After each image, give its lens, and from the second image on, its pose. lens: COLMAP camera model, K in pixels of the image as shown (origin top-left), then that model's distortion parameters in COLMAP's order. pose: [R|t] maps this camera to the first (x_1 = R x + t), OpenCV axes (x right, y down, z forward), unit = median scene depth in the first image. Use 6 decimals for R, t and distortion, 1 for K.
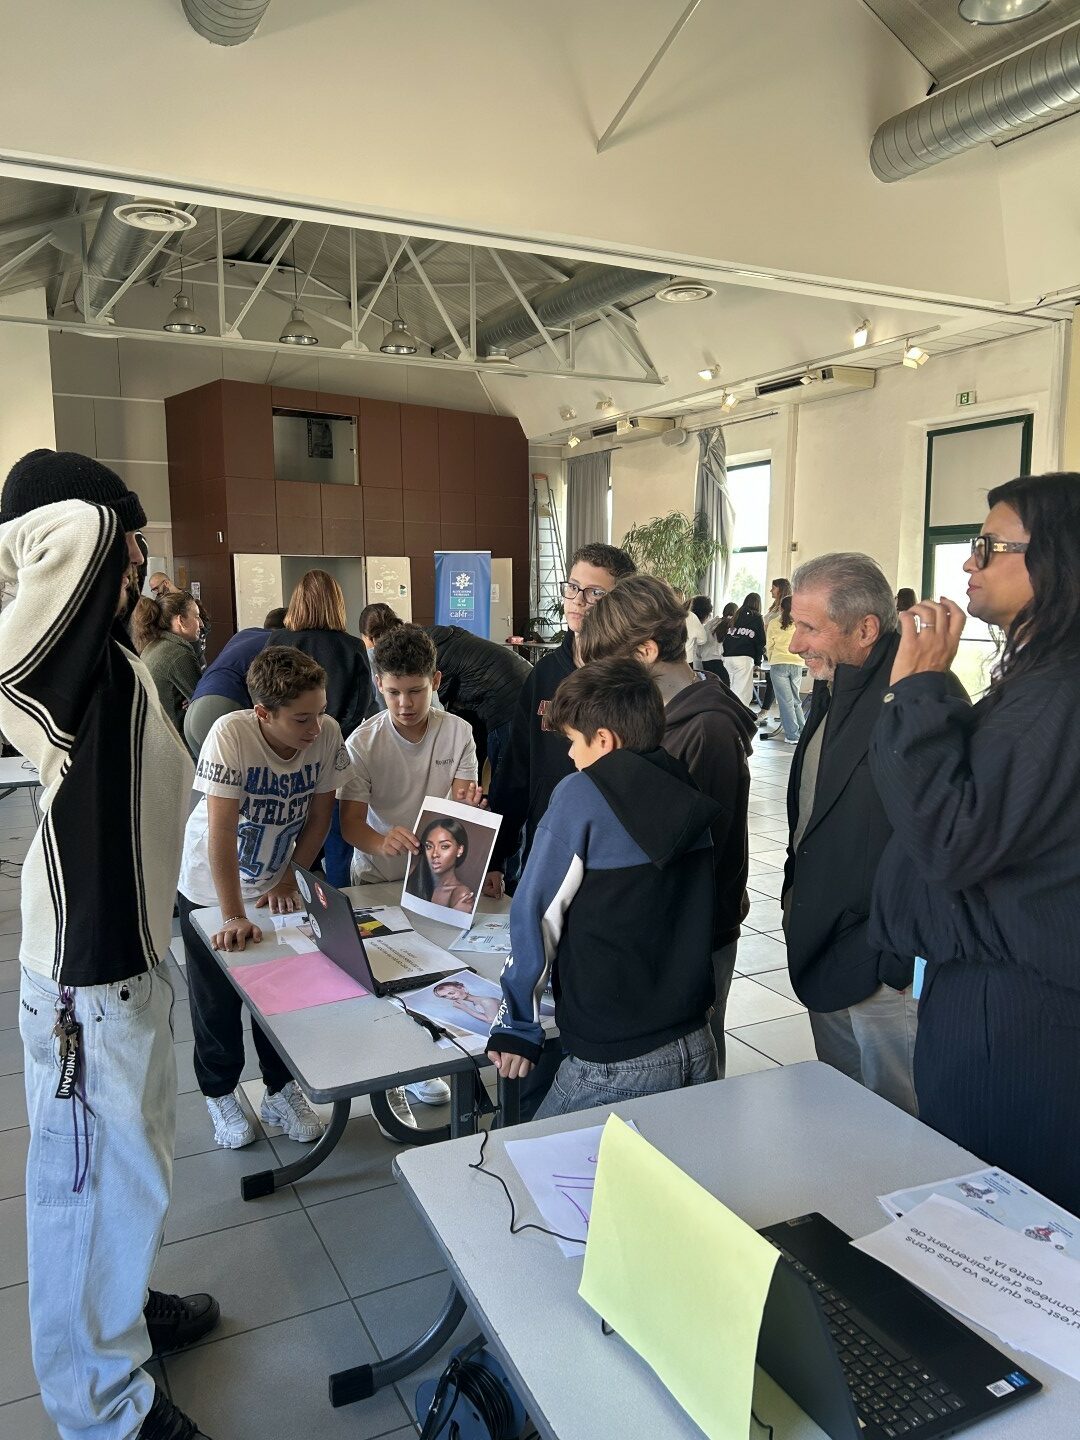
lens RADIAL K [[1090.5, 0, 542.4], [0, 1090.5, 758.3], [0, 0, 1]] dist [0.030977, -0.043261]
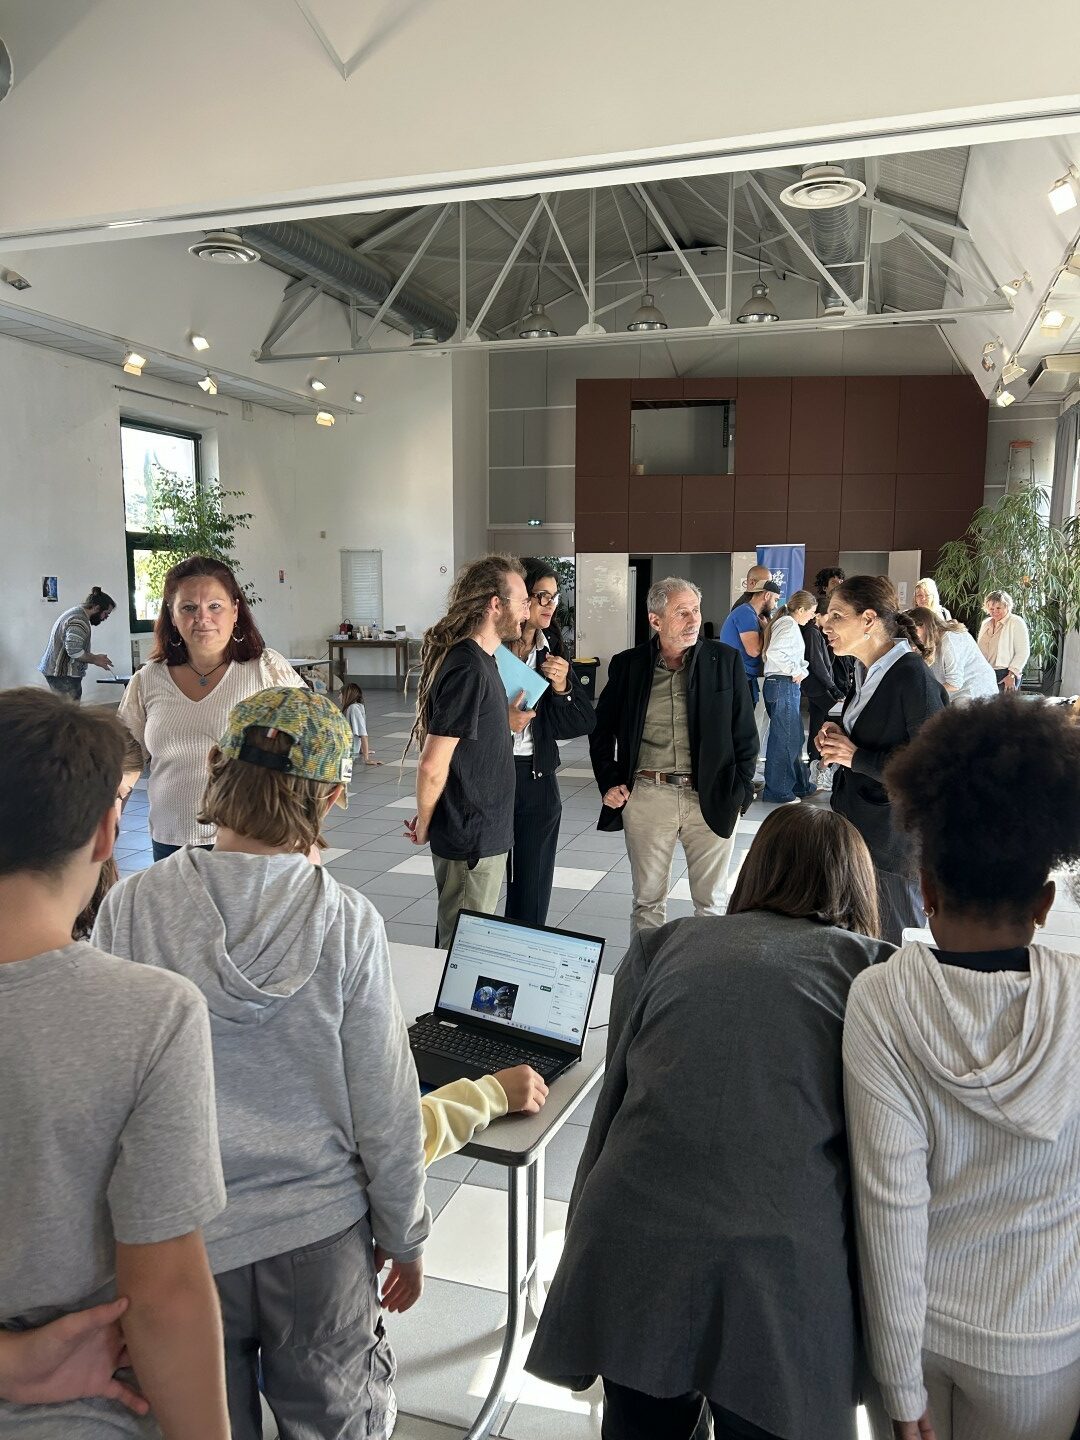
lens RADIAL K [[1090.5, 0, 542.4], [0, 1090.5, 758.3], [0, 0, 1]] dist [0.030977, -0.043261]
pose [[0.707053, 0.116827, -0.697443, 0.386162], [-0.114348, 0.992168, 0.050271, -0.043524], [0.697854, 0.044207, 0.714875, 0.251456]]
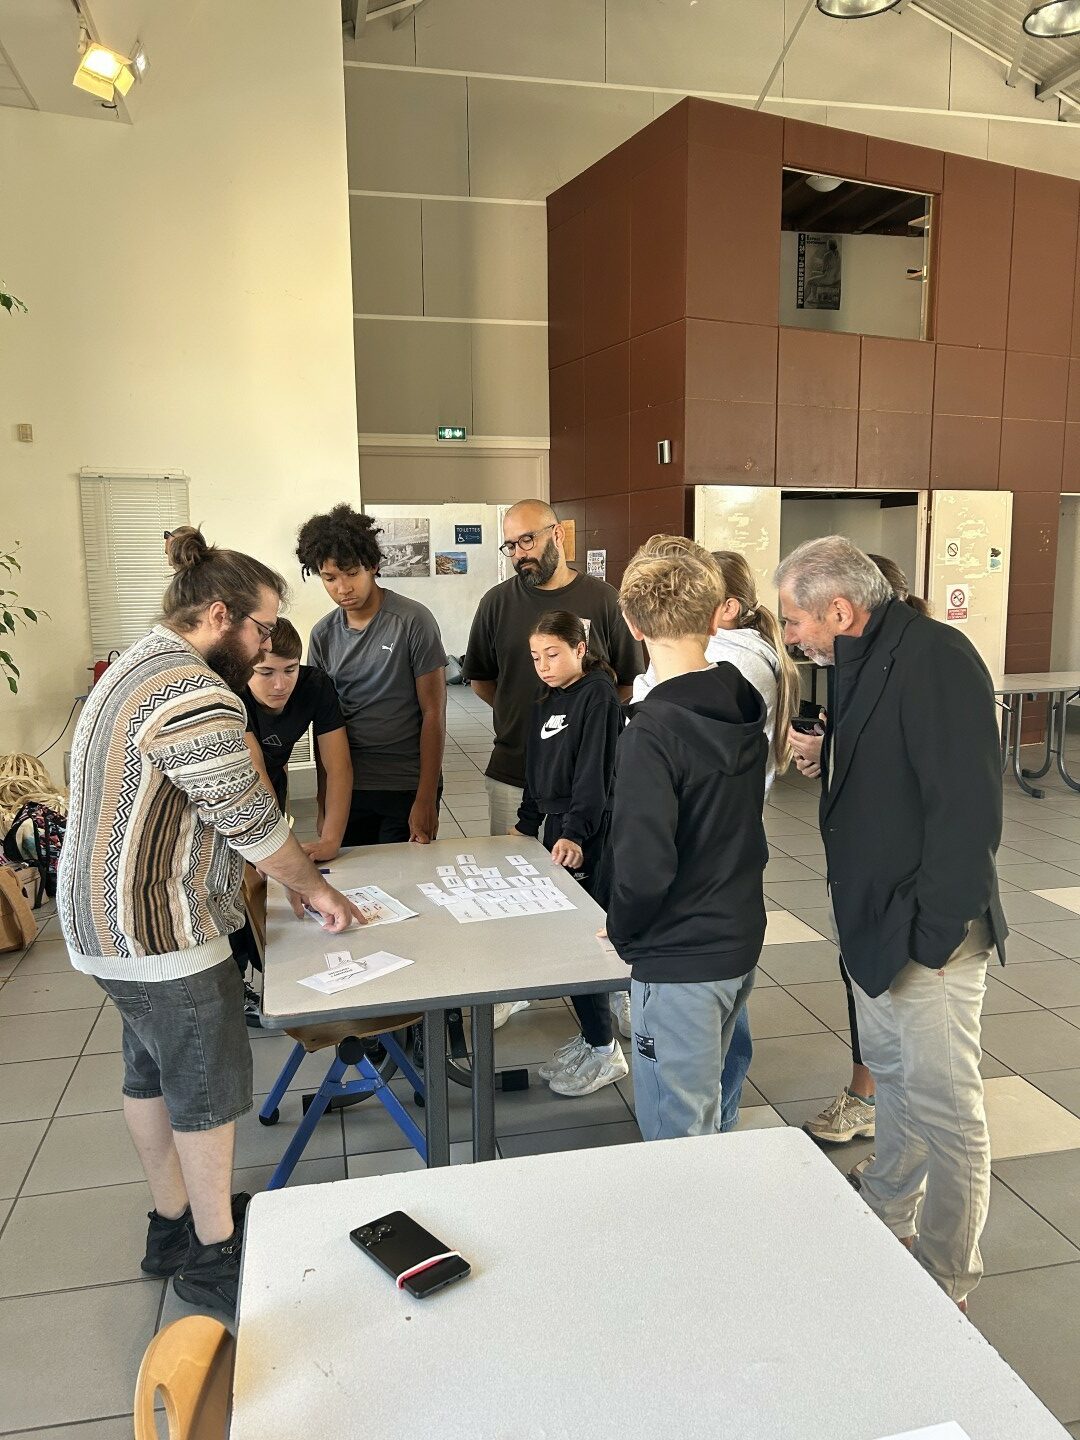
lens RADIAL K [[1090.5, 0, 542.4], [0, 1090.5, 758.3], [0, 0, 1]] dist [0.030977, -0.043261]
pose [[0.971609, 0.028332, -0.234888, -0.217037], [-0.024142, 0.999494, 0.020694, -0.072286], [0.235356, -0.014436, 0.971802, 0.490194]]
